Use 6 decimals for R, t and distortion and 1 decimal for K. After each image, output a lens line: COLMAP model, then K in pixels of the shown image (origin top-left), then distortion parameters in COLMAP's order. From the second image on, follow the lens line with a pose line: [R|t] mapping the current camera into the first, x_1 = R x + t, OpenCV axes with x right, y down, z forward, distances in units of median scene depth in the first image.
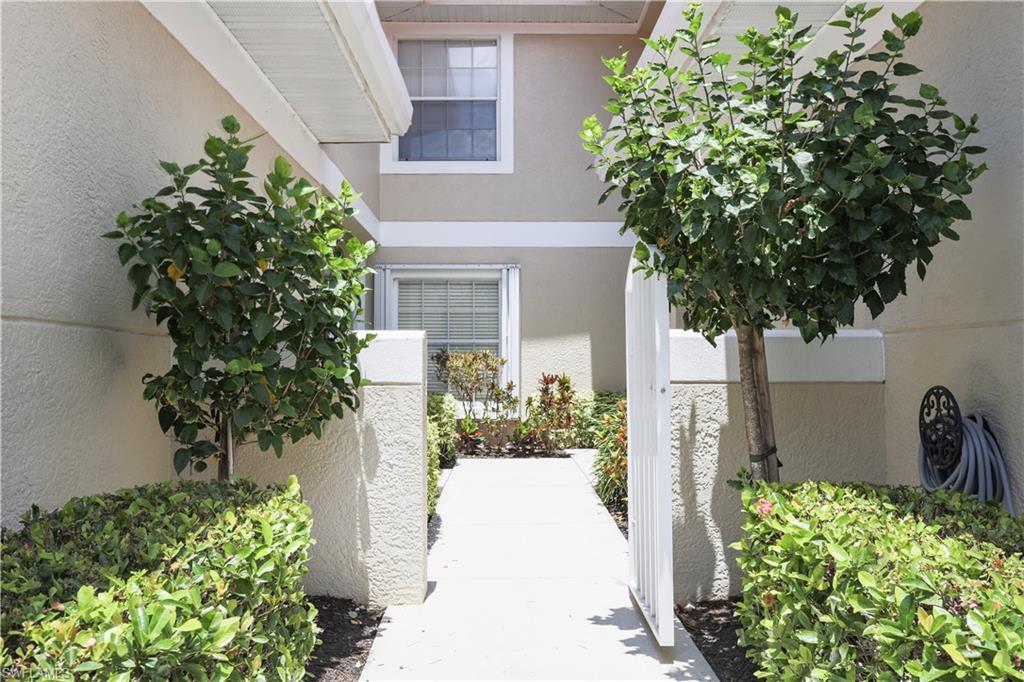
lens RADIAL K [[888.5, 0, 512.7], [0, 888.5, 343.0], [0, 0, 1]] dist [-0.000256, -0.000026]
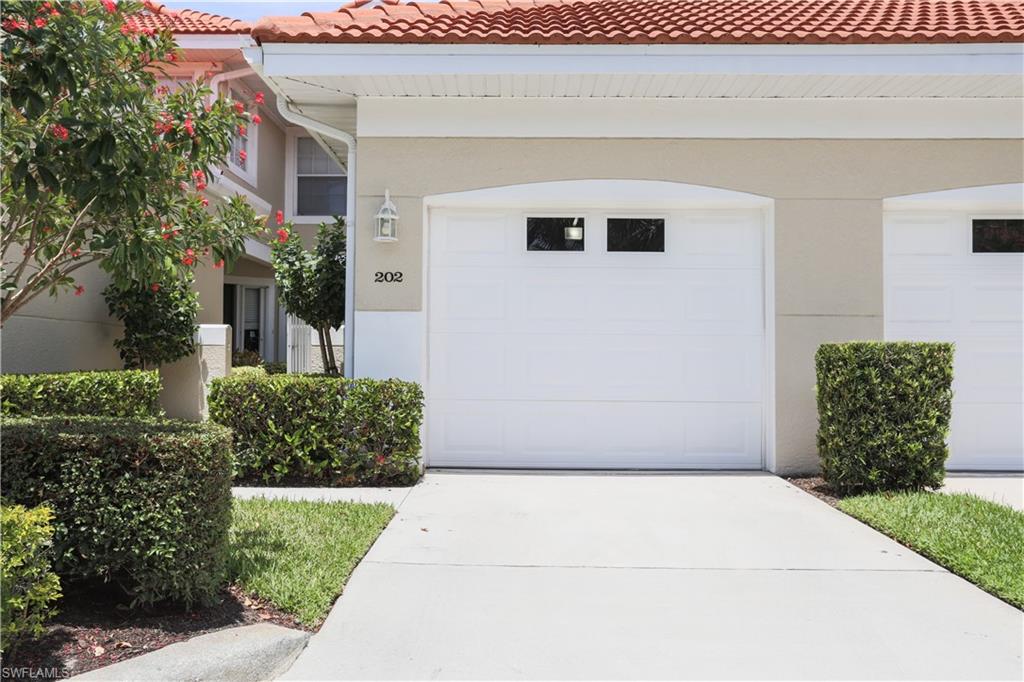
lens RADIAL K [[888.5, 0, 510.8], [0, 888.5, 340.4], [0, 0, 1]] dist [-0.000256, -0.000026]
pose [[0.999780, 0.008752, -0.019076, 0.935106], [-0.008622, 0.999939, 0.006860, 0.007788], [0.019135, -0.006694, 0.999794, -1.879980]]
